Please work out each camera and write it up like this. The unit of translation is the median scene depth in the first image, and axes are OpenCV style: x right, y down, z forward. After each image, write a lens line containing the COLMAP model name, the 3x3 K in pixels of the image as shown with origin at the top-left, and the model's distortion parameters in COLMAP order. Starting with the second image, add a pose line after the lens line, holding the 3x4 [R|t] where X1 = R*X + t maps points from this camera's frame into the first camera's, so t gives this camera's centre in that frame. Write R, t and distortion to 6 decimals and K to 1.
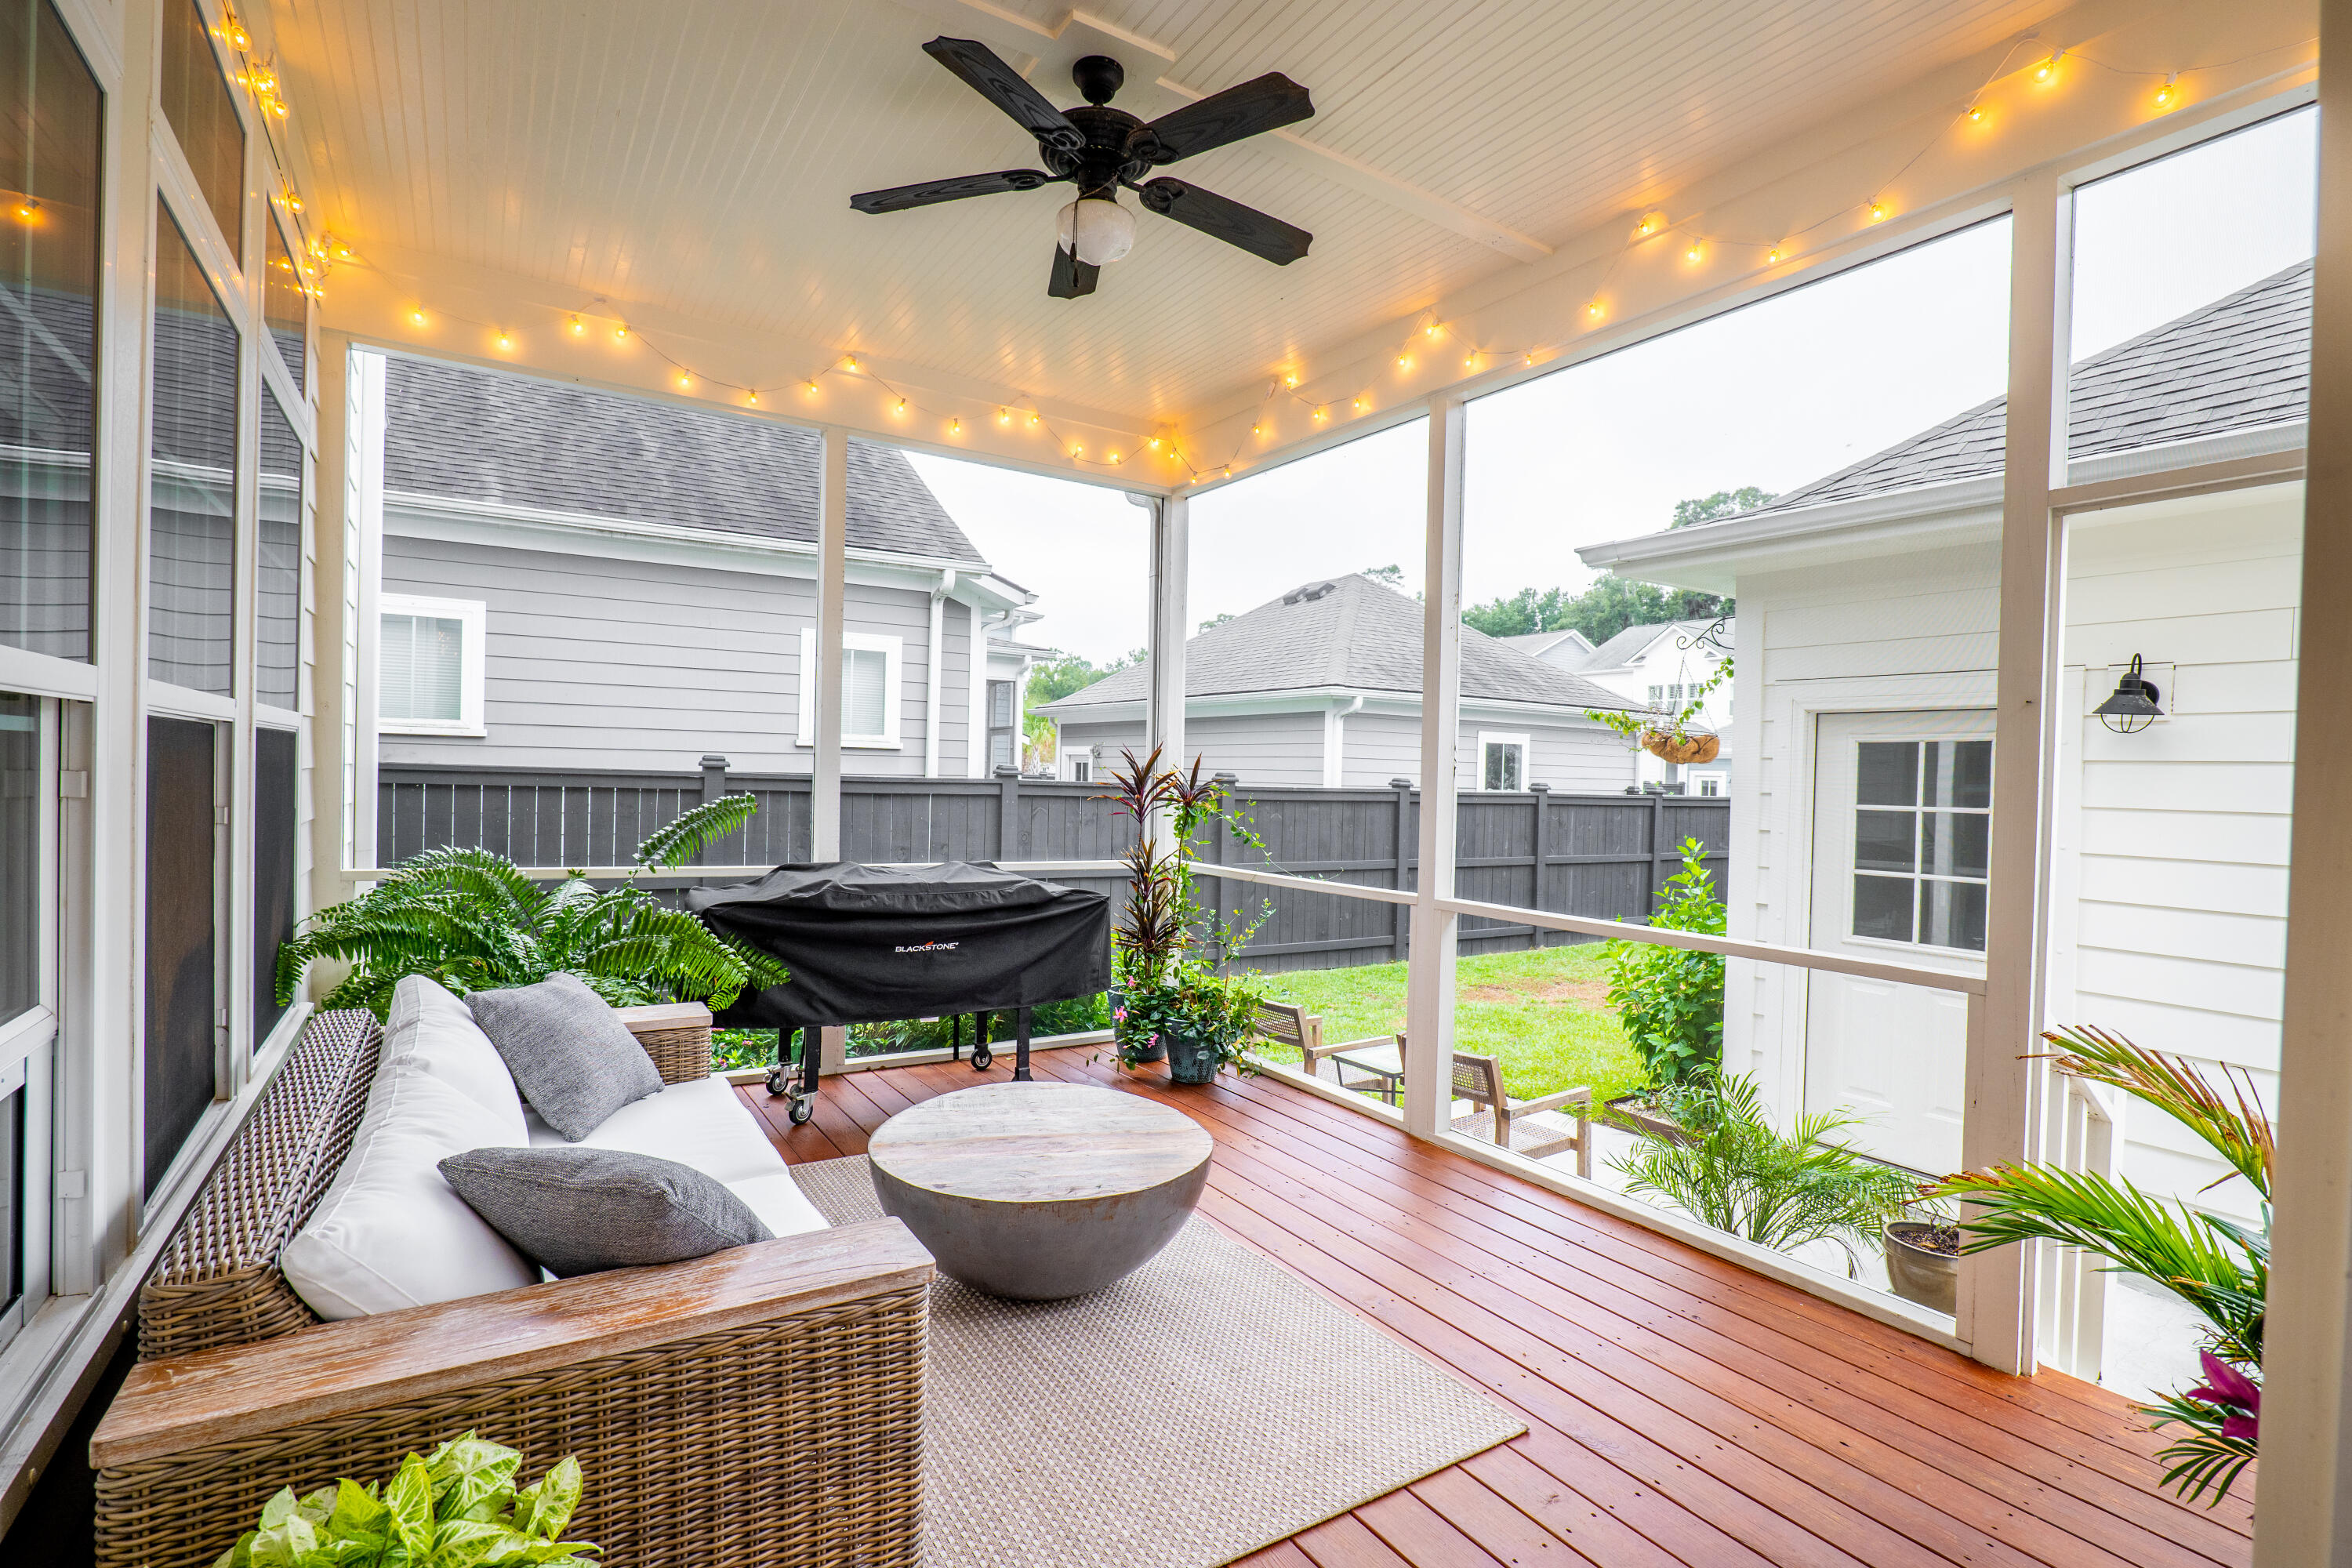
lens RADIAL K [[1094.3, 0, 1164.4], [0, 1094.3, 785.8], [0, 0, 1]] dist [-0.001782, 0.000405]
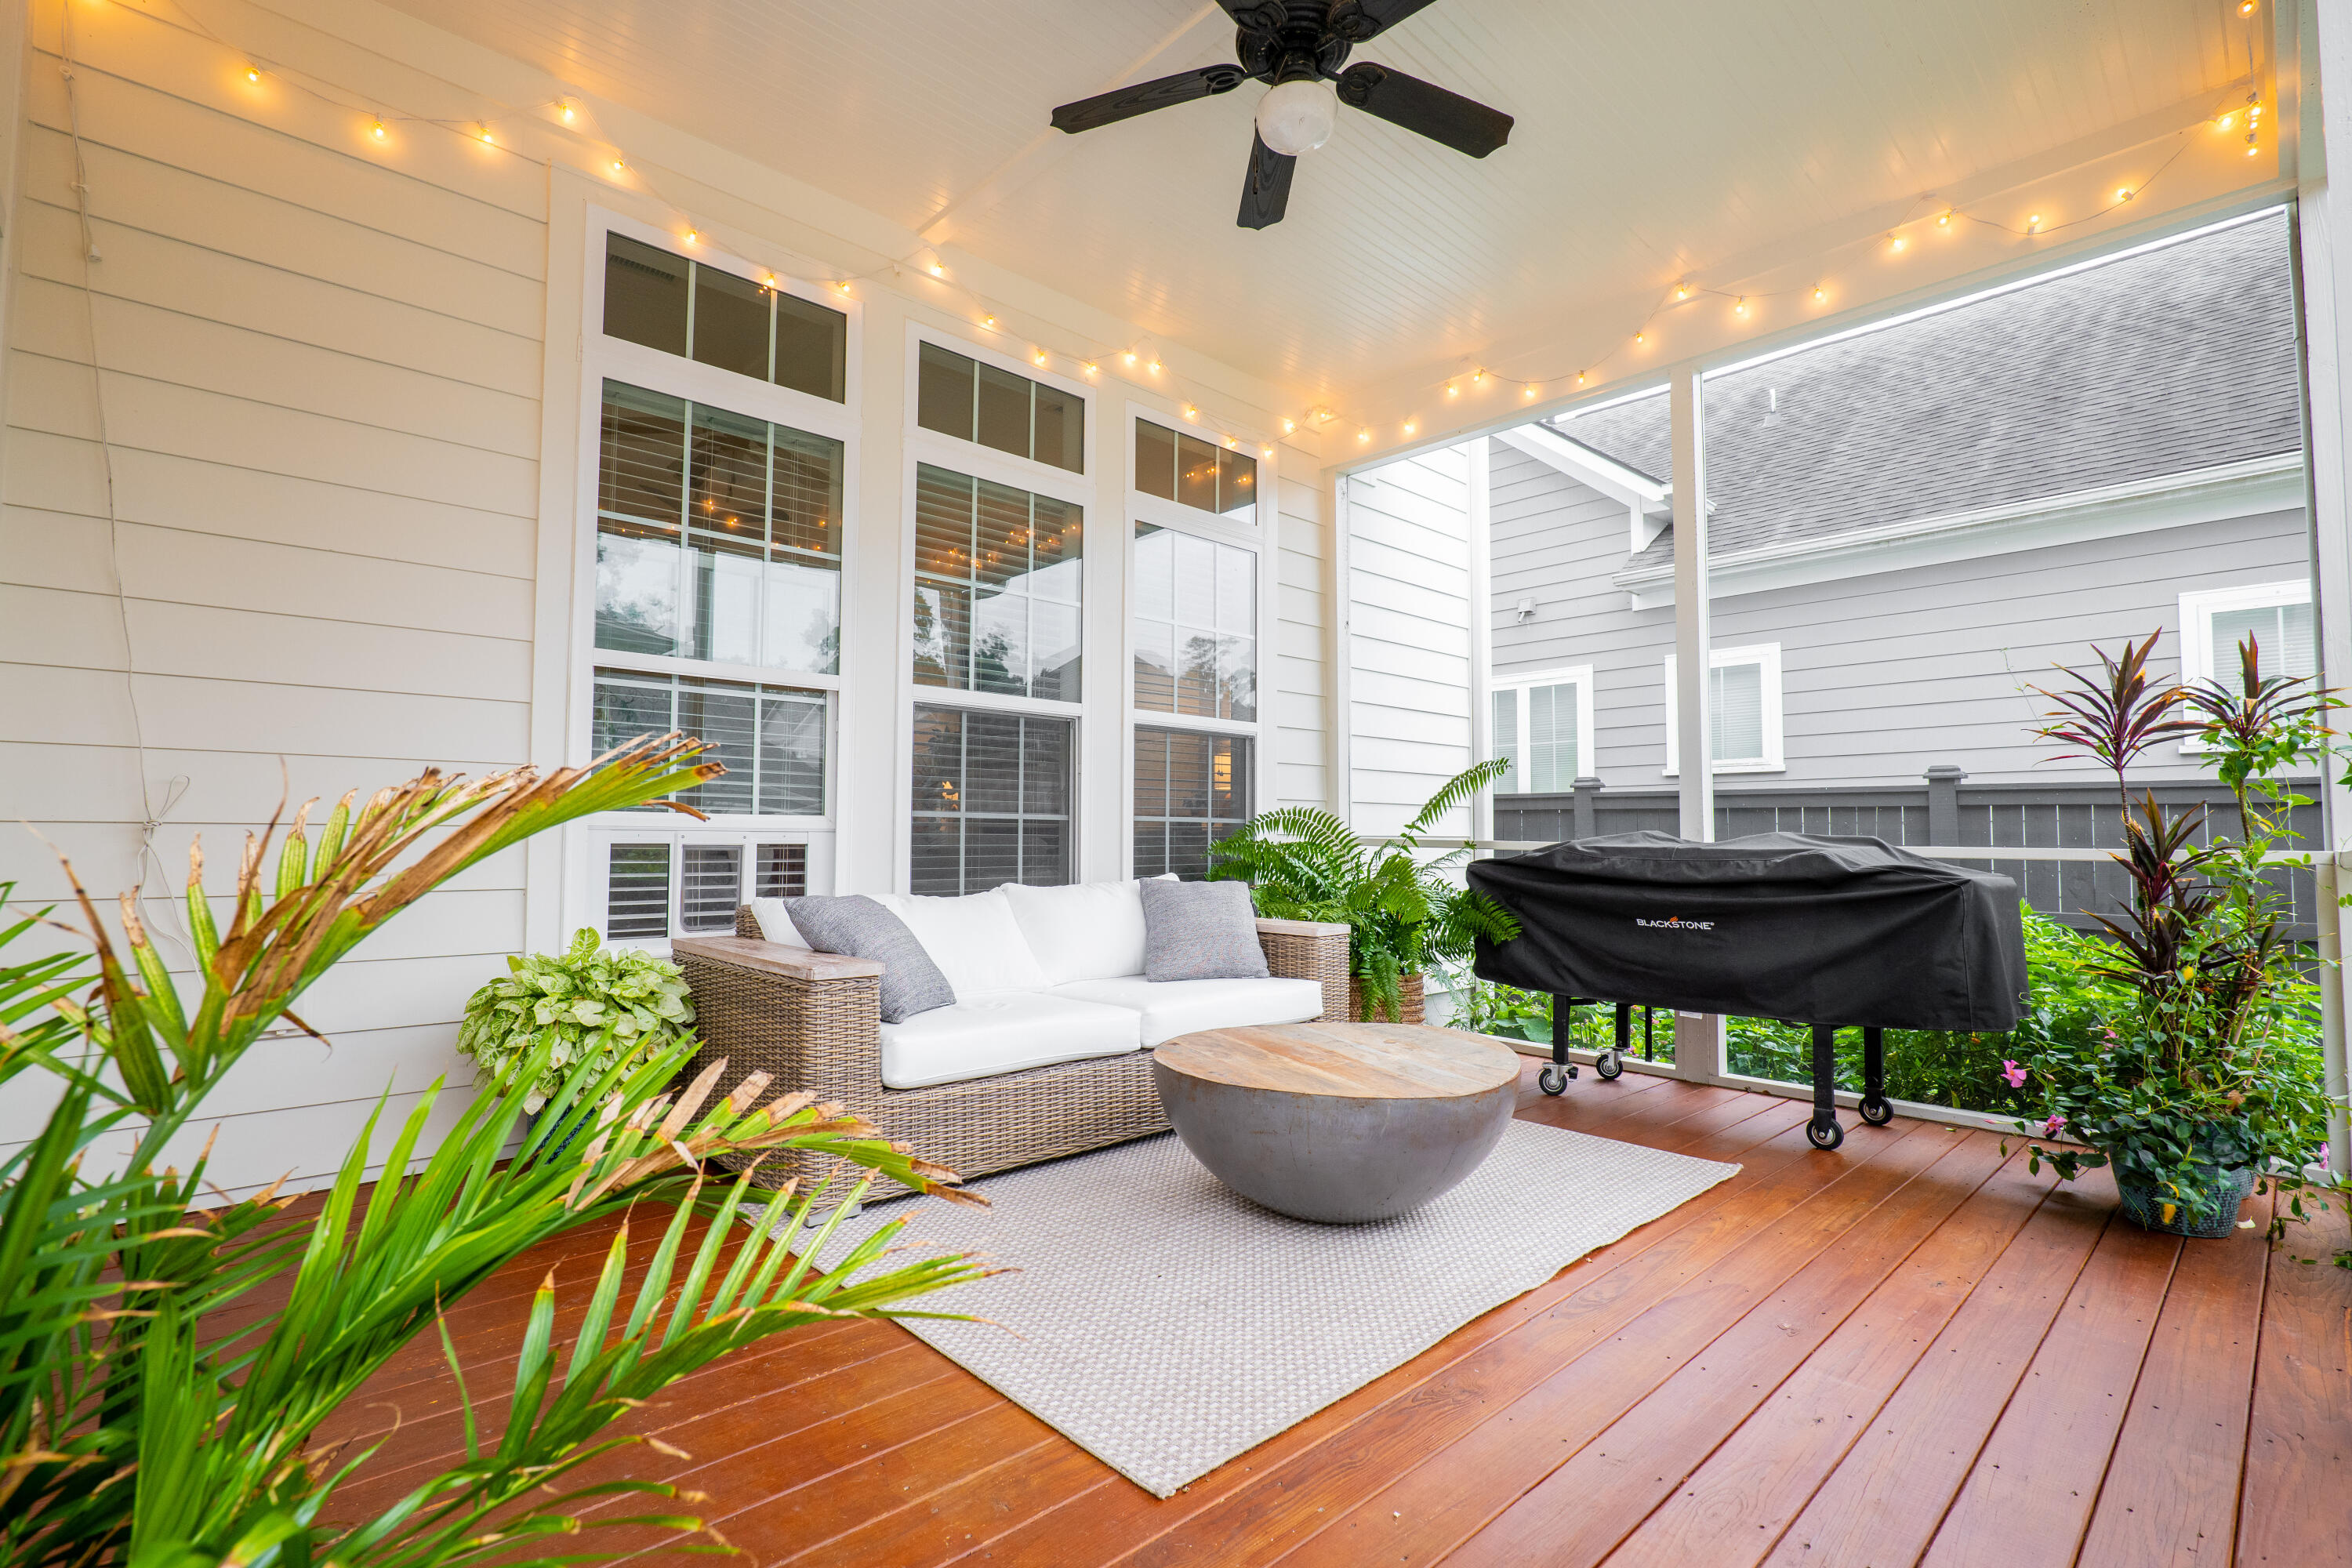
lens RADIAL K [[1094.3, 0, 1170.3], [0, 1094.3, 786.2], [0, 0, 1]] dist [-0.001782, 0.000405]
pose [[0.208892, -0.074106, -0.975127, 0.526333], [-0.010107, 0.996908, -0.077926, 0.110772], [0.977886, 0.026134, 0.207497, 0.441448]]
